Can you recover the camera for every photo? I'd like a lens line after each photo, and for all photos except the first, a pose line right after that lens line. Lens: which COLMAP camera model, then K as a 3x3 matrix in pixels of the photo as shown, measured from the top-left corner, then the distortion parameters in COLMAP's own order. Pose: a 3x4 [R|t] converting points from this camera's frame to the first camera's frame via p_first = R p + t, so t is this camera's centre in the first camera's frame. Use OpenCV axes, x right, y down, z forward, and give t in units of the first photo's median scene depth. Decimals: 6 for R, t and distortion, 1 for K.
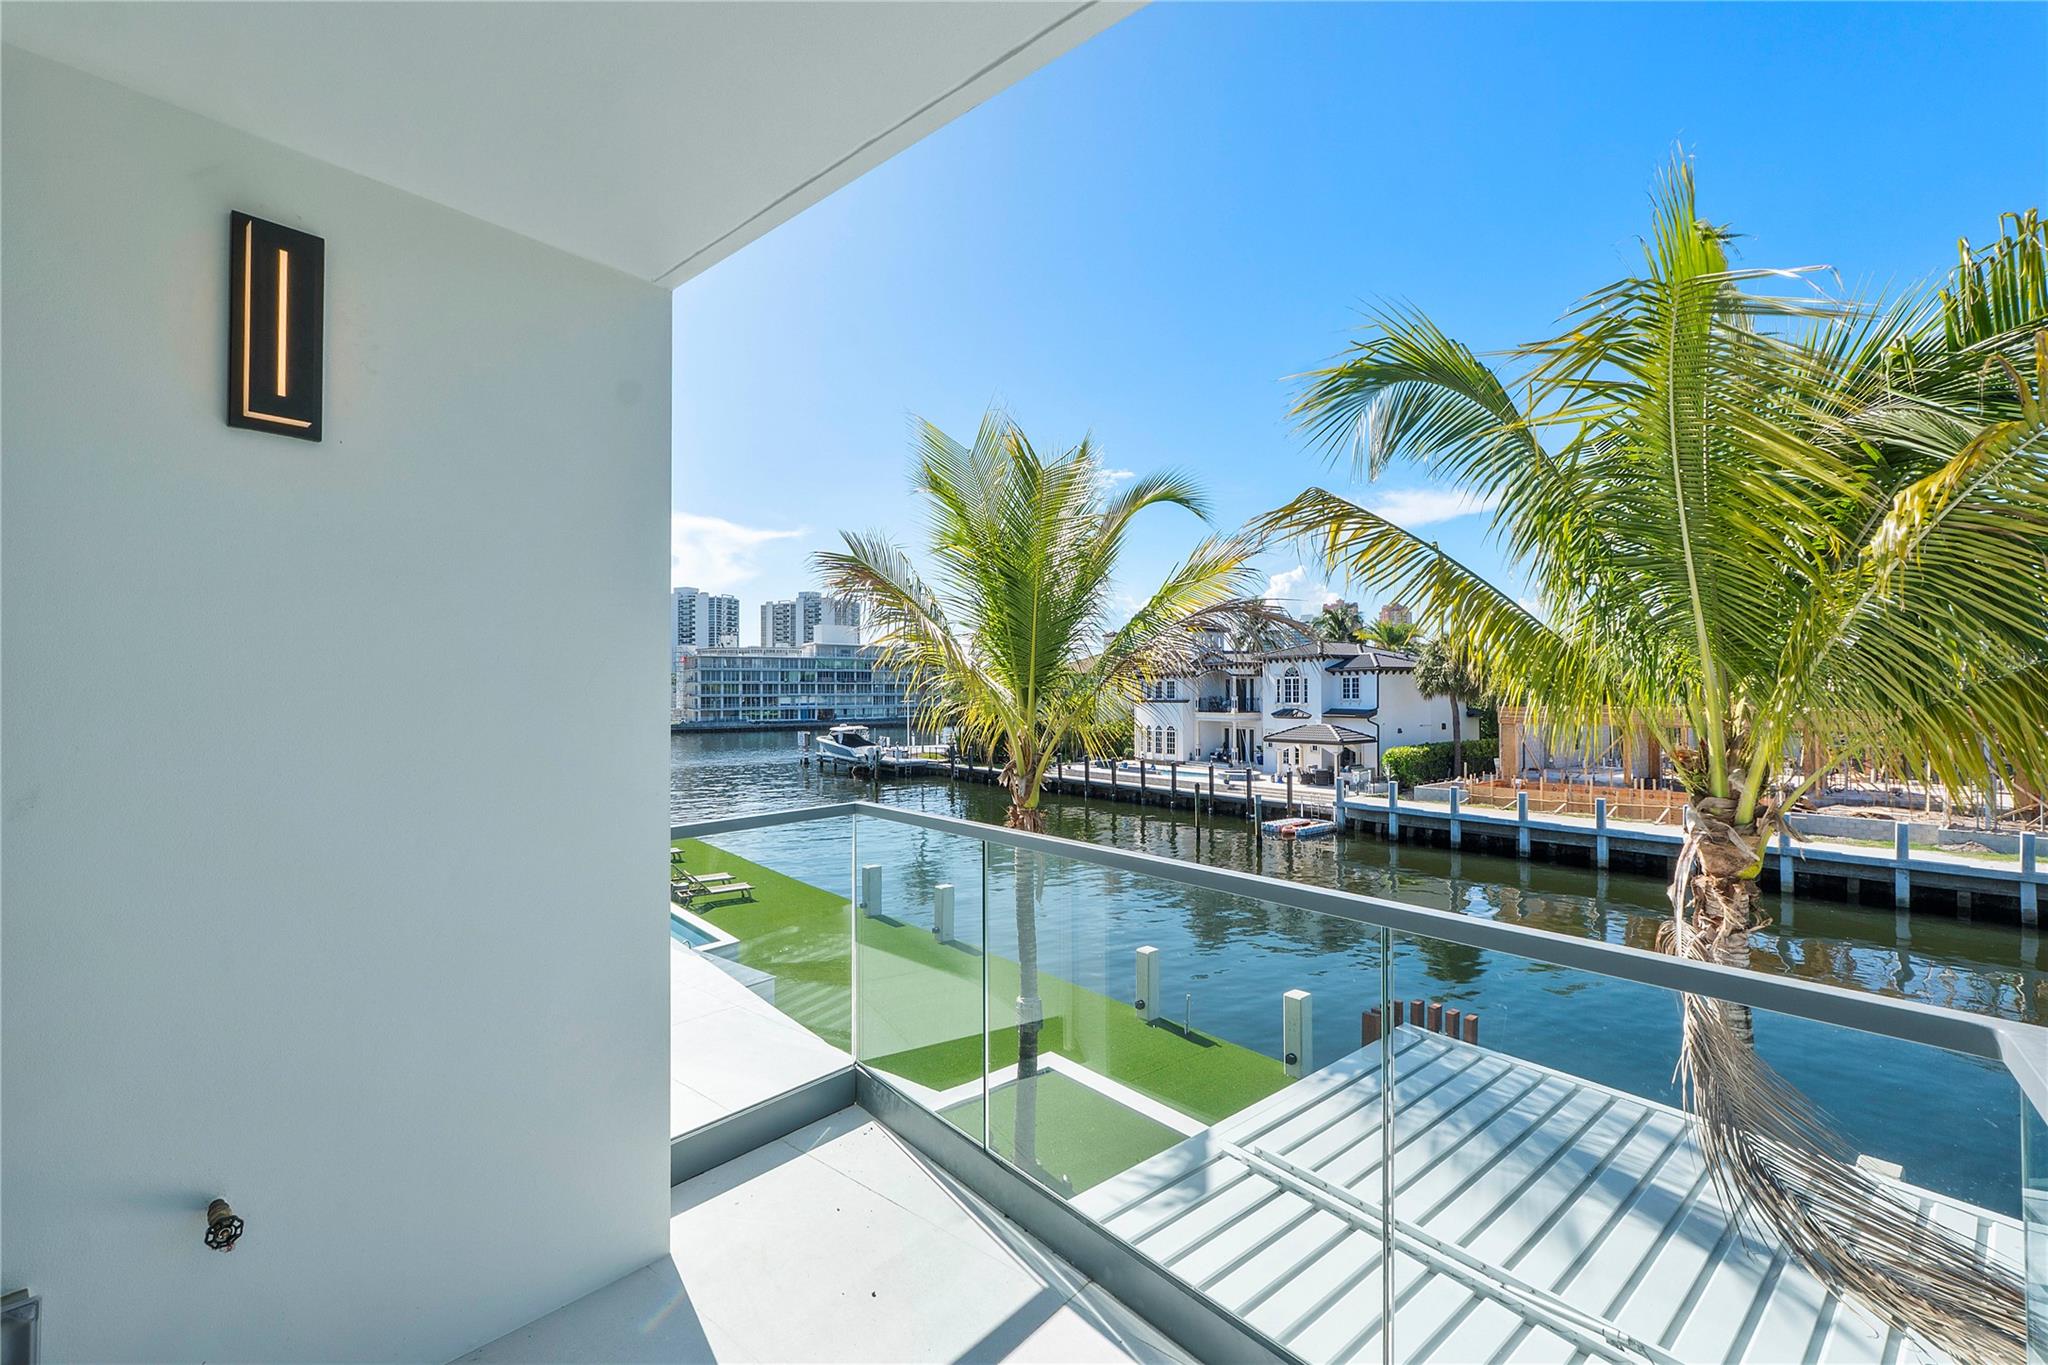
lens RADIAL K [[862.8, 0, 1016.0], [0, 862.8, 686.9], [0, 0, 1]] dist [-0.007986, 0.000262]
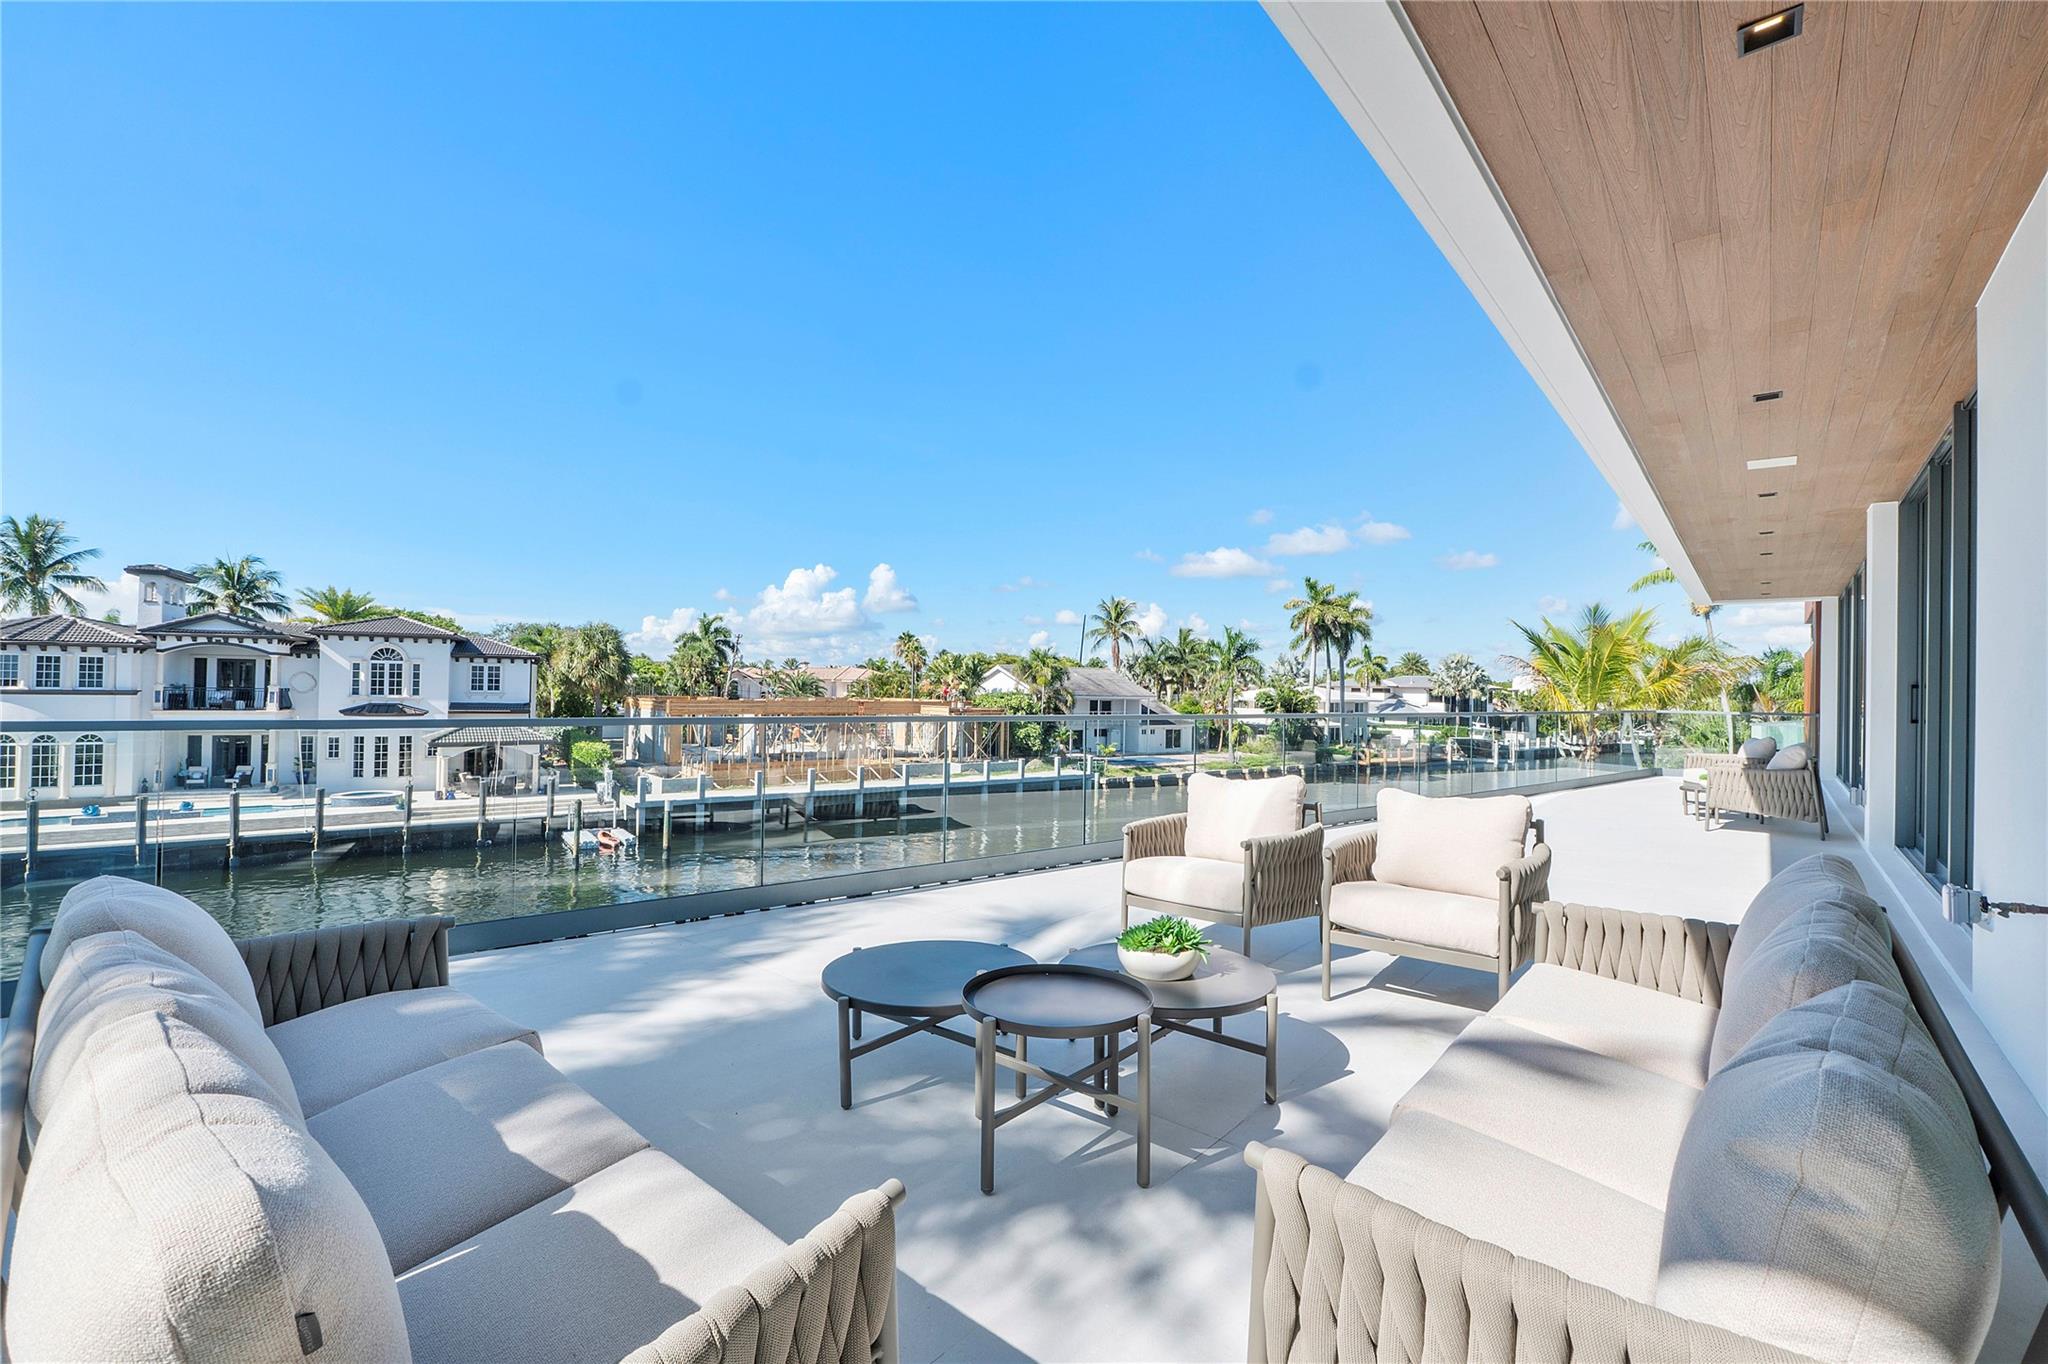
lens RADIAL K [[862.8, 0, 1024.0], [0, 862.8, 680.6], [0, 0, 1]] dist [-0.007986, 0.000262]
pose [[0.019698, 0.016611, 0.999668, -0.369168], [-0.020353, 0.999661, -0.016209, 0.005677], [-0.999599, -0.020027, 0.020029, 0.380215]]
